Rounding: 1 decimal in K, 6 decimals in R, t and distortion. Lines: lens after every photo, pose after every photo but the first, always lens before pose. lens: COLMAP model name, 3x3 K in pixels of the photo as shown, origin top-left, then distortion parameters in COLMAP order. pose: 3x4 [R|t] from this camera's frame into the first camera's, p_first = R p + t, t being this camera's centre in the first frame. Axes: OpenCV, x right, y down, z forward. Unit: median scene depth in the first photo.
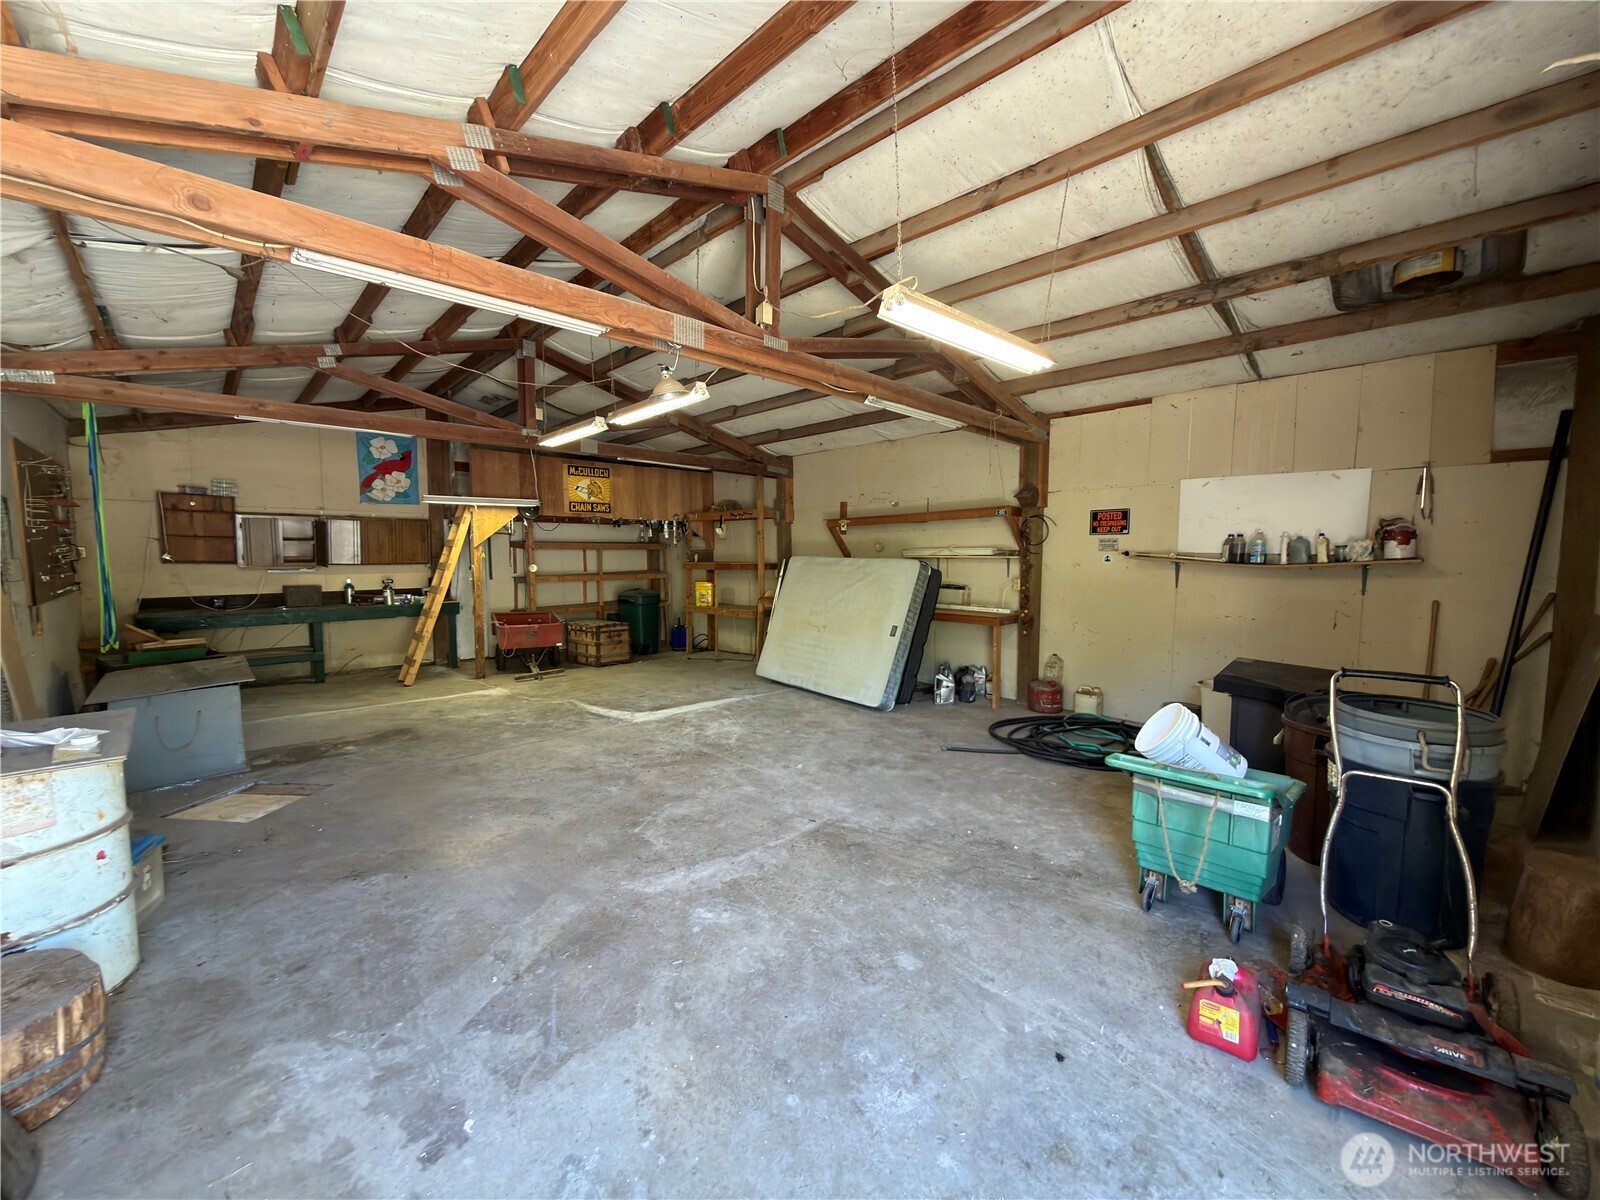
lens RADIAL K [[638.4, 0, 800.0], [0, 638.4, 600.0], [0, 0, 1]] dist [0.000474, -0.000432]
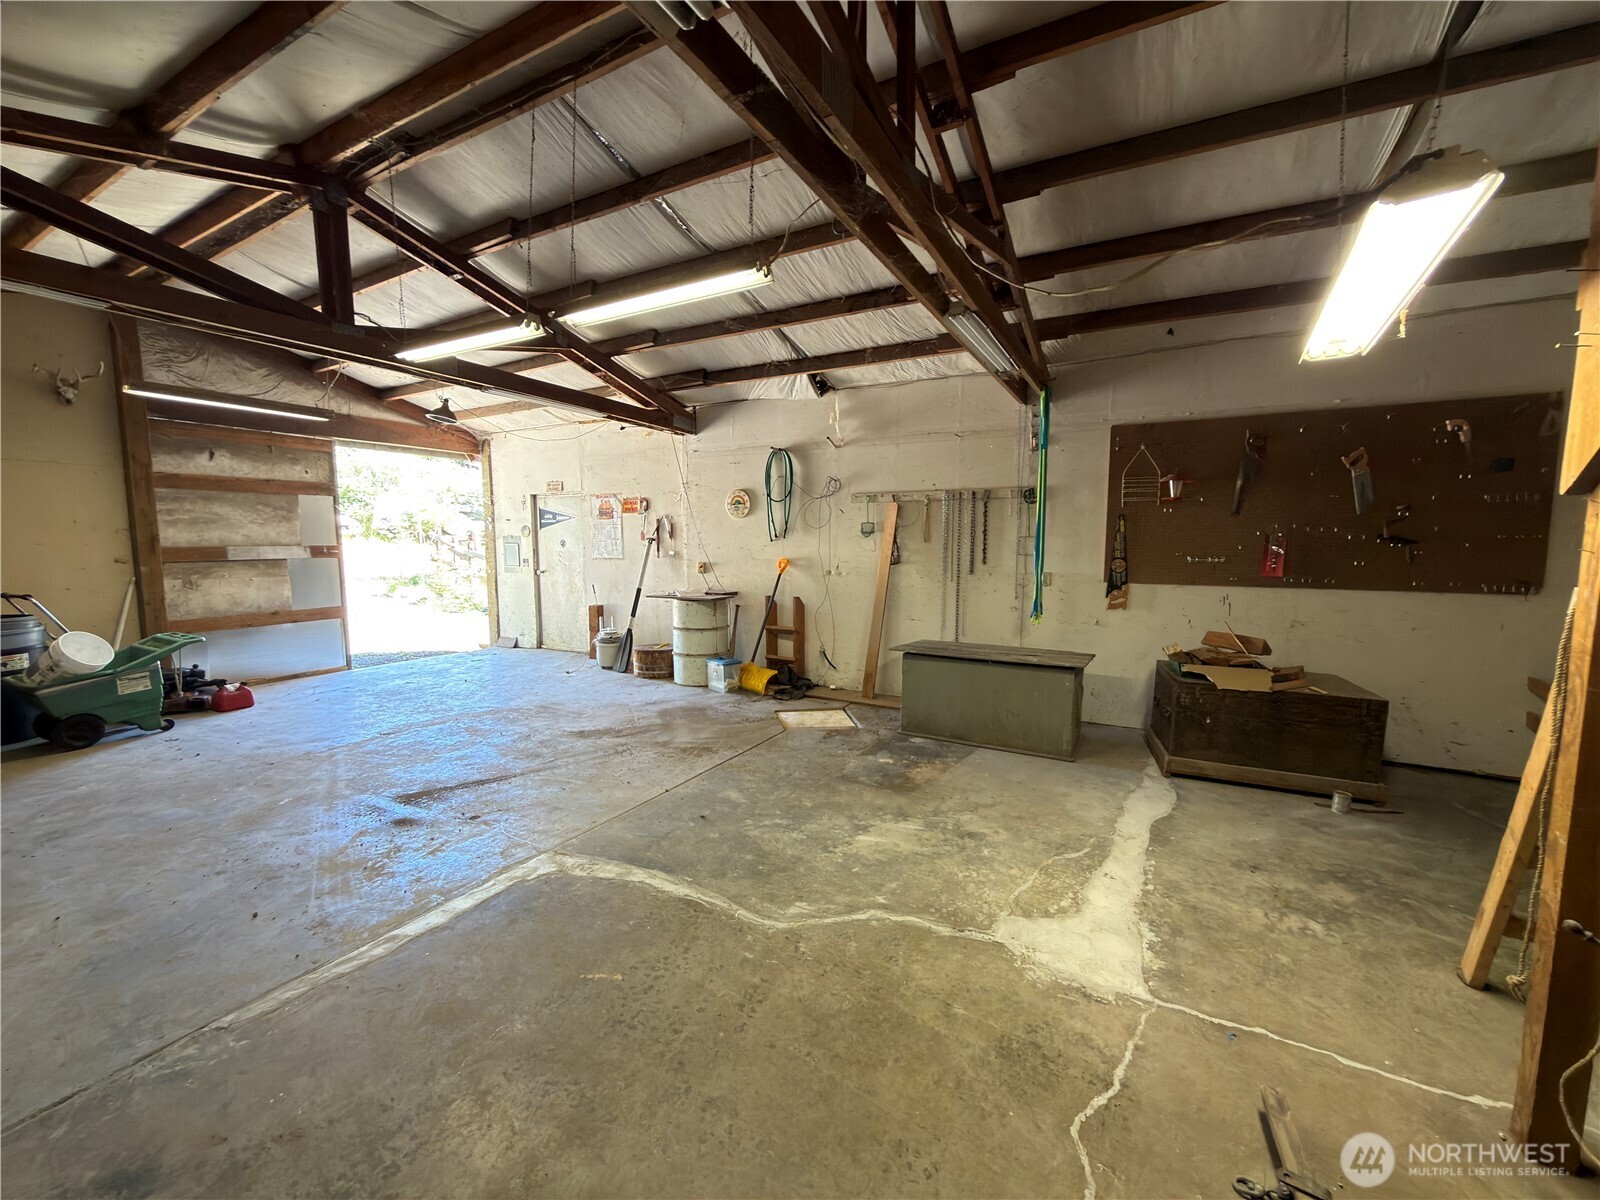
lens RADIAL K [[638.4, 0, 800.0], [0, 638.4, 600.0], [0, 0, 1]] dist [0.000474, -0.000432]
pose [[-0.954575, 0.026050, -0.296829, -0.367491], [-0.027167, 0.984414, 0.173758, -0.132570], [0.296729, 0.173929, -0.938989, 1.833113]]
